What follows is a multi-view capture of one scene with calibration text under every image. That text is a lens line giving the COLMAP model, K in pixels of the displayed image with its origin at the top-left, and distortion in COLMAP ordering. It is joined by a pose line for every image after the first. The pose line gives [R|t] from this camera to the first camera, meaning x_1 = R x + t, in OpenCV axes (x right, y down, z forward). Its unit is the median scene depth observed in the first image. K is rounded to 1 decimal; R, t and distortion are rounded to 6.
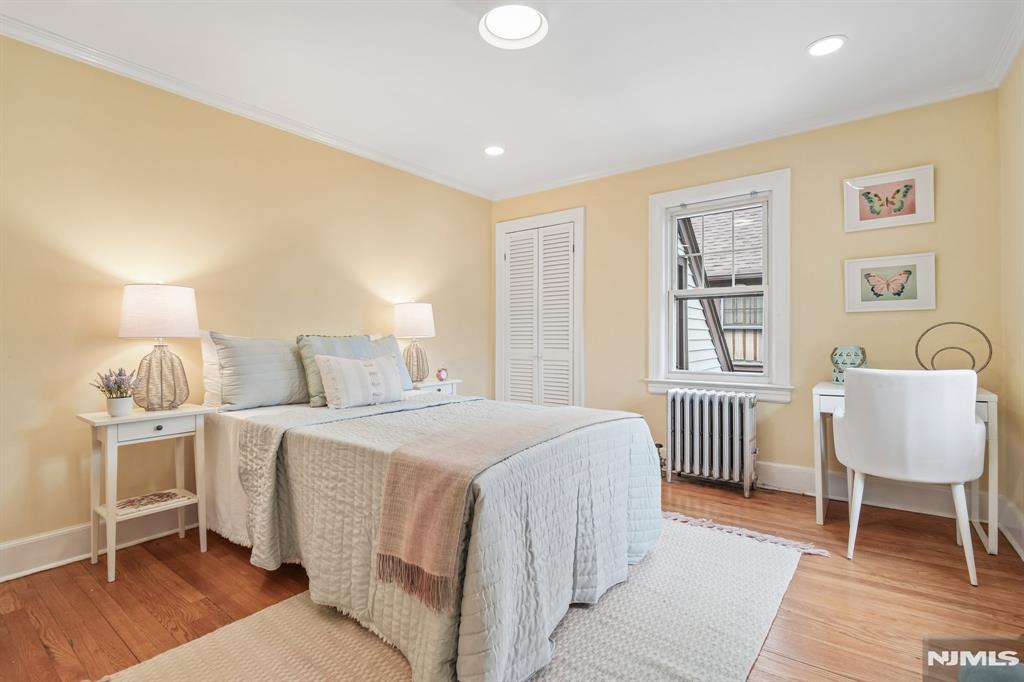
lens RADIAL K [[480.6, 0, 517.6], [0, 480.6, 336.4], [0, 0, 1]] dist [0.004594, -0.004231]
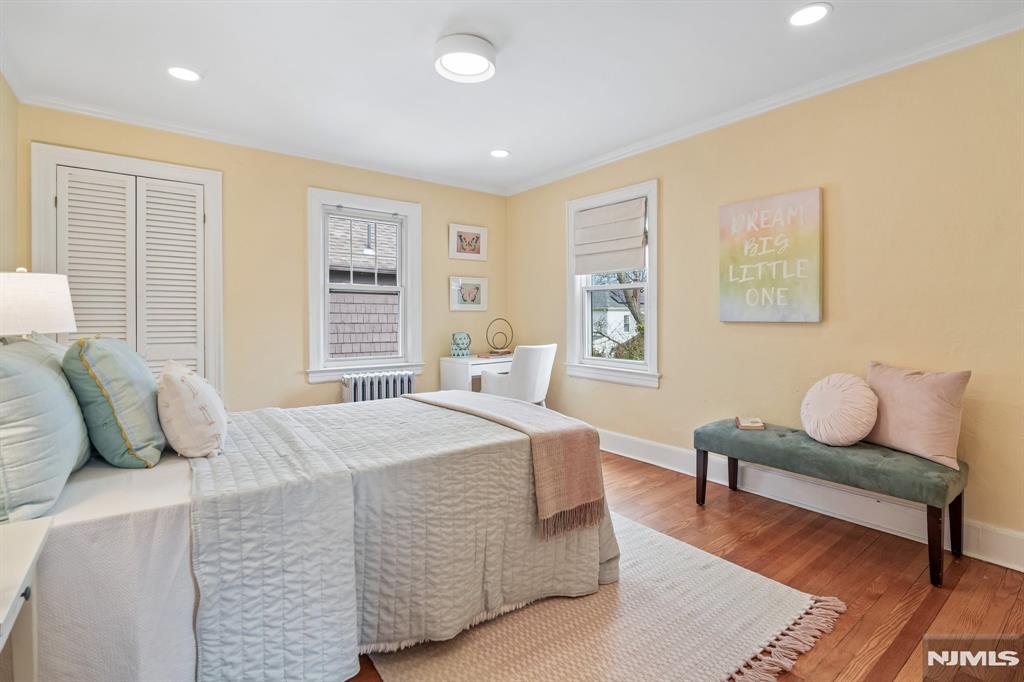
lens RADIAL K [[480.6, 0, 516.3], [0, 480.6, 334.6], [0, 0, 1]] dist [0.004594, -0.004231]
pose [[0.261837, -0.026845, 0.964739, -0.746498], [0.000056, 0.999613, 0.027800, -0.016759], [-0.965112, -0.007225, 0.261738, 0.402200]]
